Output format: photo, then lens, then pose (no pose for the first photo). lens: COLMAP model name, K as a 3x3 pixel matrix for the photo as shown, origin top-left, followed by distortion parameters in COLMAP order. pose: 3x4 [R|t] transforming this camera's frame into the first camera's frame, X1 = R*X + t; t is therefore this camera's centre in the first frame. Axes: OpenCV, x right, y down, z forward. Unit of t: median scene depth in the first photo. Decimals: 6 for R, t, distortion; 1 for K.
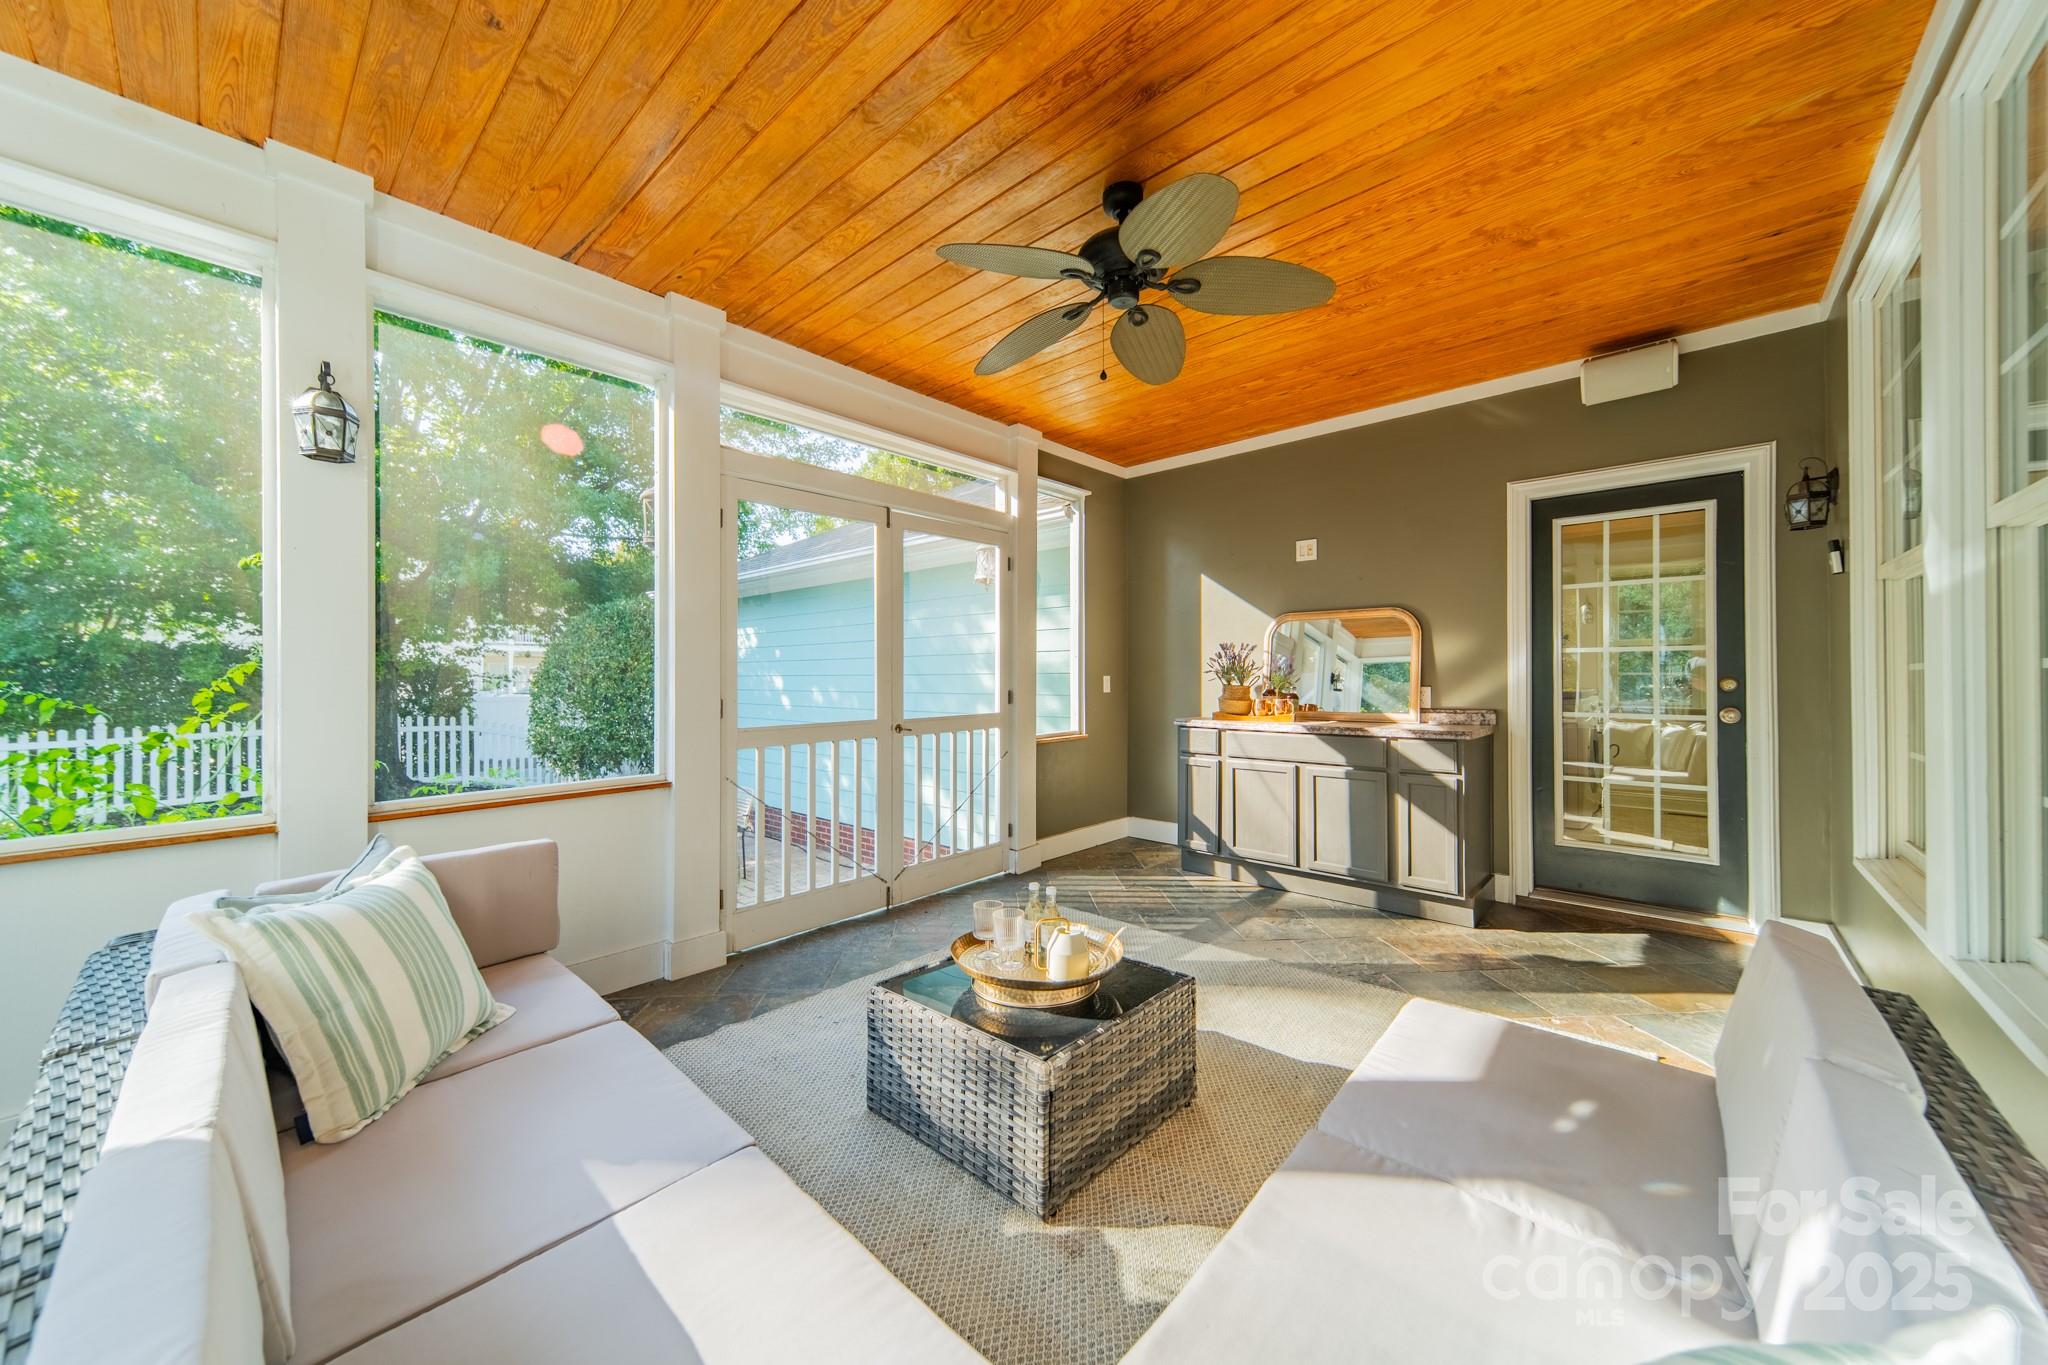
lens RADIAL K [[724.9, 0, 1028.9], [0, 724.9, 683.7], [0, 0, 1]] dist [0.008523, -0.000204]
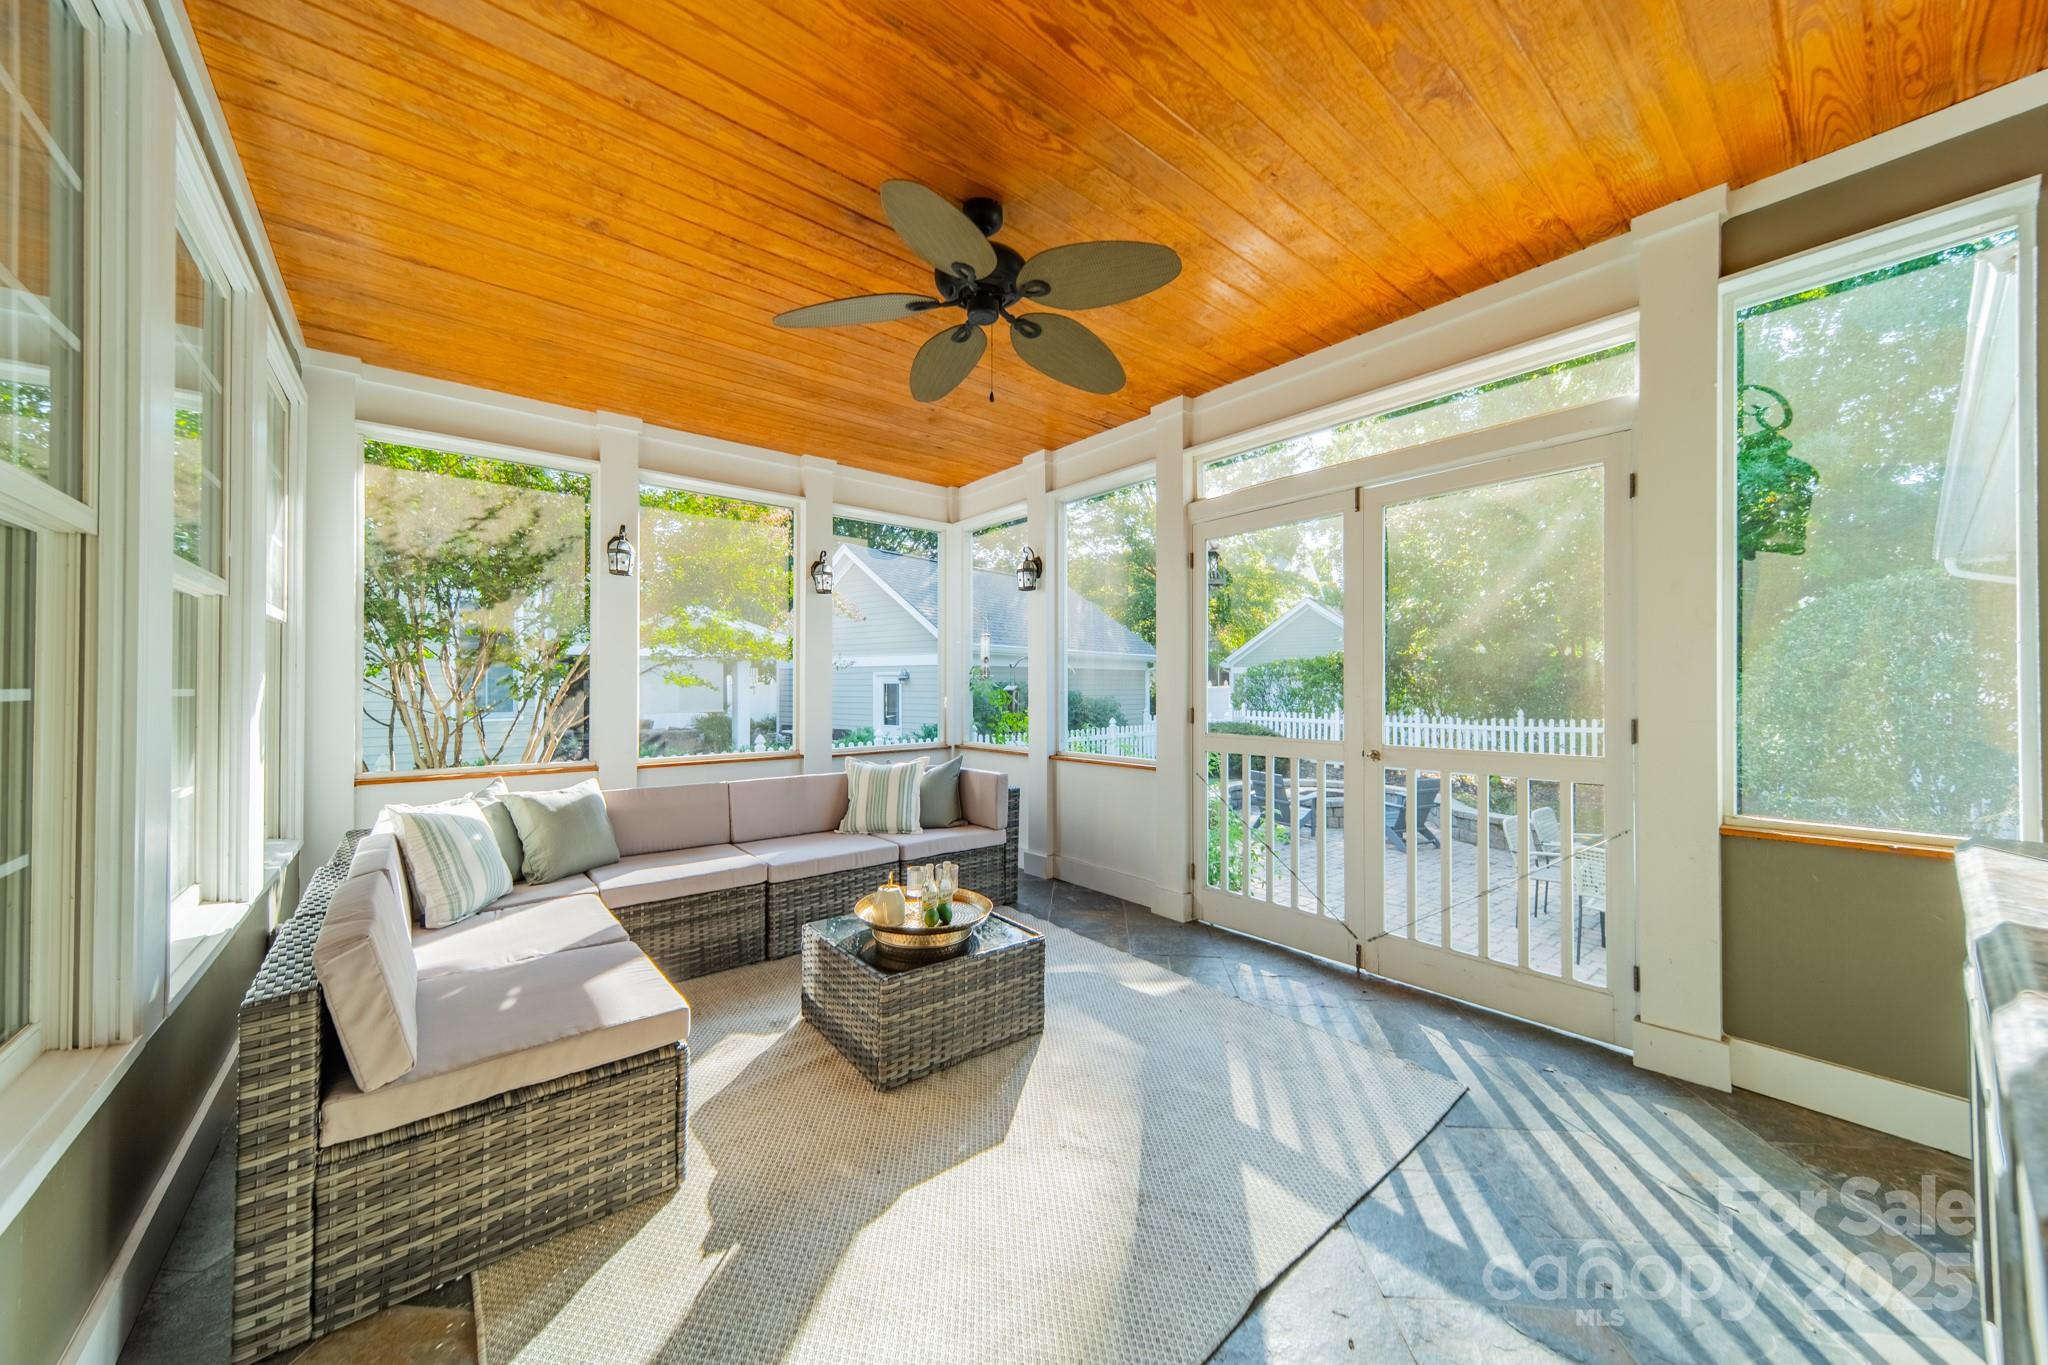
lens RADIAL K [[724.9, 0, 1028.9], [0, 724.9, 683.7], [0, 0, 1]] dist [0.008523, -0.000204]
pose [[-0.151980, -0.002056, -0.988381, 0.641450], [-0.012918, 0.999917, -0.000094, -0.011475], [0.988299, 0.012754, -0.151994, 0.707690]]
